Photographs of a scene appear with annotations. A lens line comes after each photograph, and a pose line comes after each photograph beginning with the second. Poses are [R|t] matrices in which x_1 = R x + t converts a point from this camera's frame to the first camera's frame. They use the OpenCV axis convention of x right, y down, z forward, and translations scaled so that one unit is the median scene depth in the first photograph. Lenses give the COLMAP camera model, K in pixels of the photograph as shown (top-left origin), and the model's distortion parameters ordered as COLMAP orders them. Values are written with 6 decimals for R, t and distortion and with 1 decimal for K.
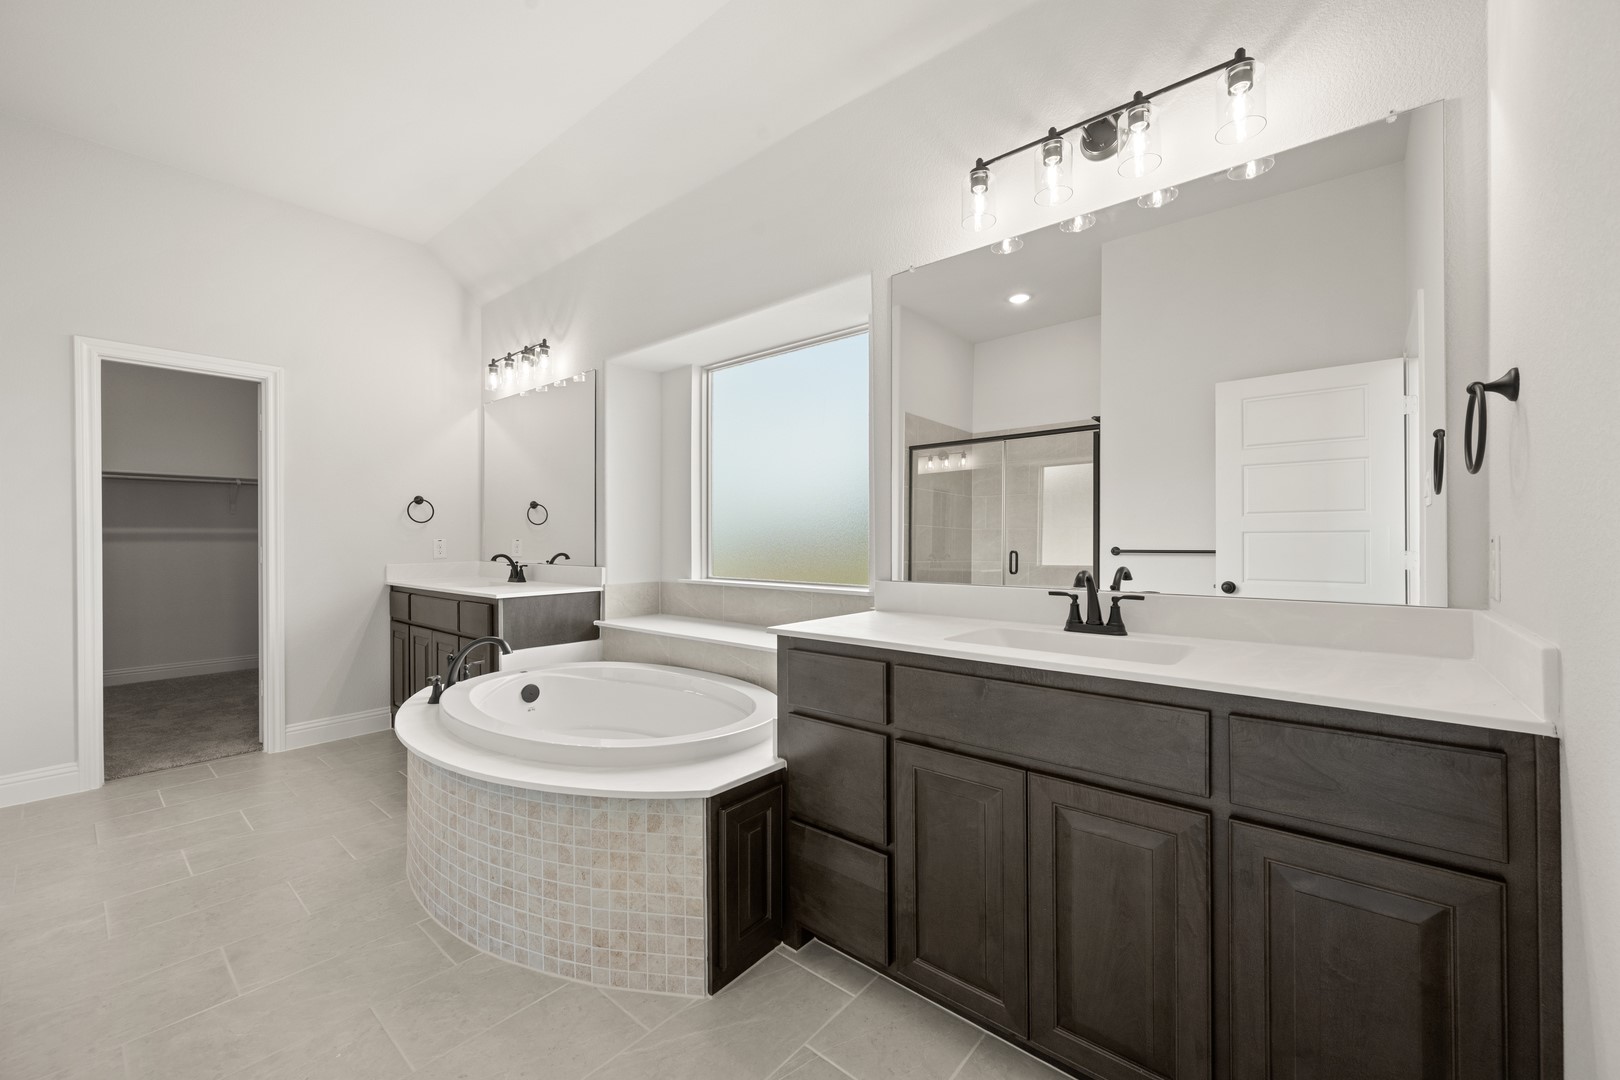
lens RADIAL K [[655.6, 0, 812.5], [0, 655.6, 537.5], [0, 0, 1]] dist [-0.001666, 0.000279]
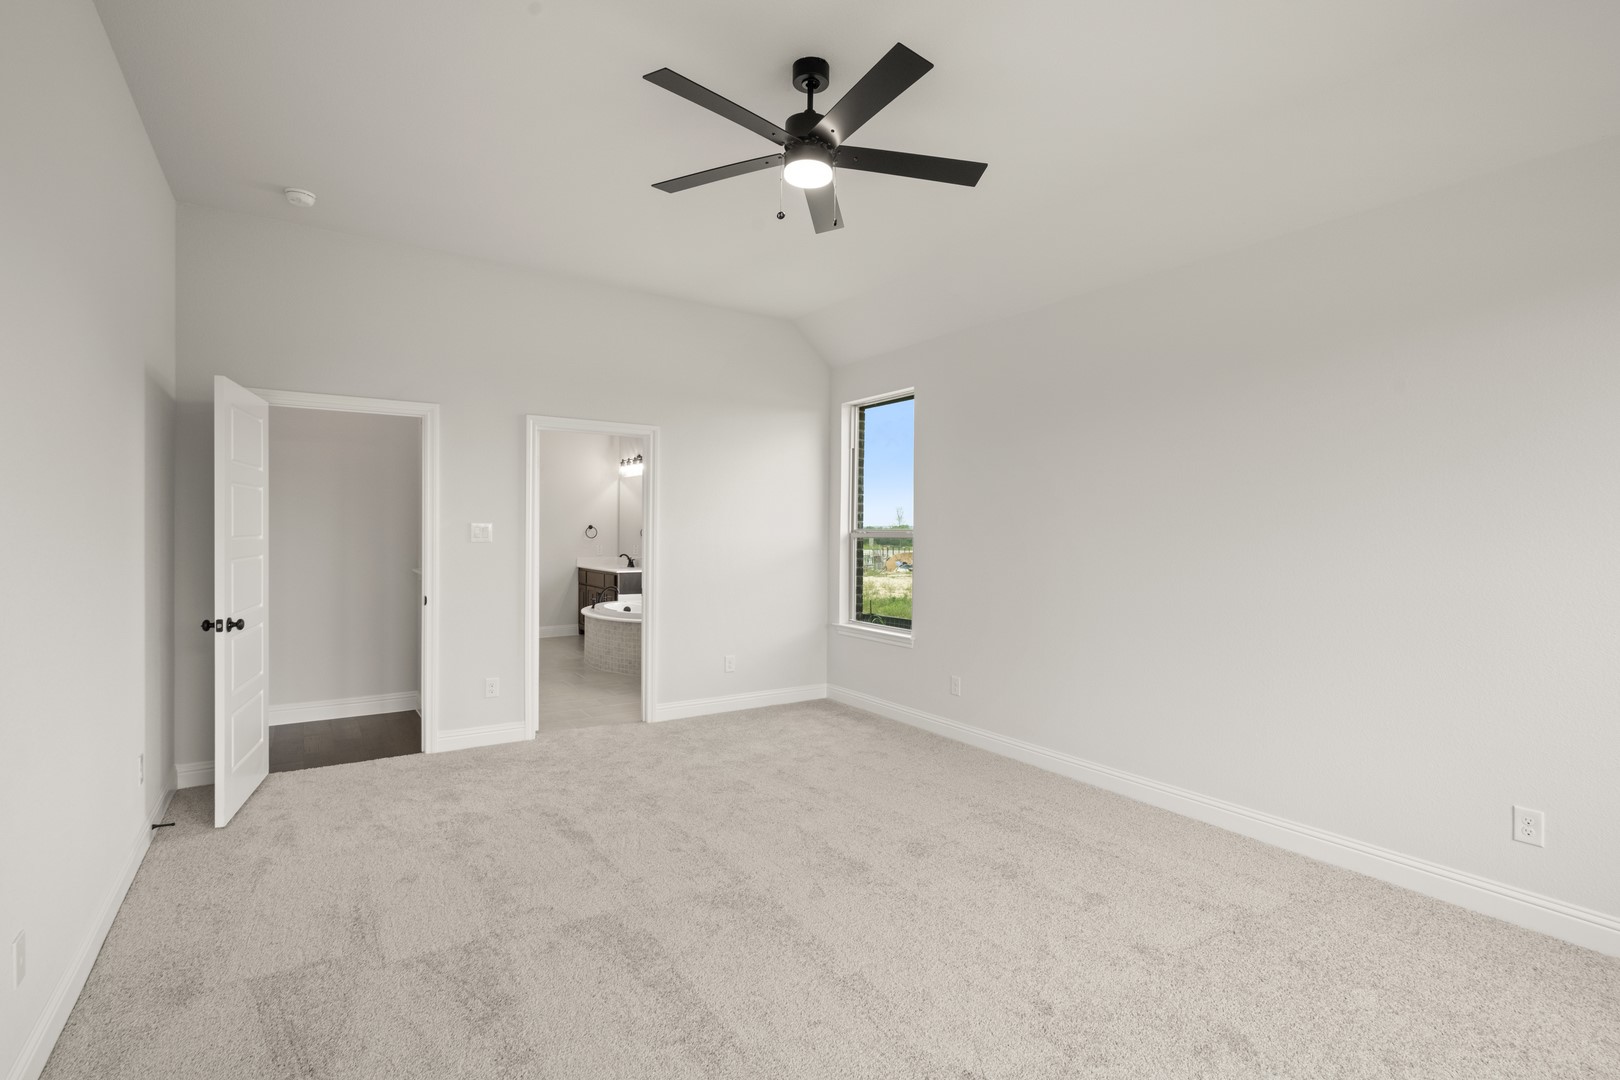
lens RADIAL K [[727.1, 0, 802.2], [0, 727.1, 536.6], [0, 0, 1]] dist [0.003783, 0.000009]
pose [[0.964176, 0.007890, -0.265145, 0.732638], [-0.005263, 0.999930, 0.010617, -0.060918], [0.265210, -0.008841, 0.964150, -1.164489]]
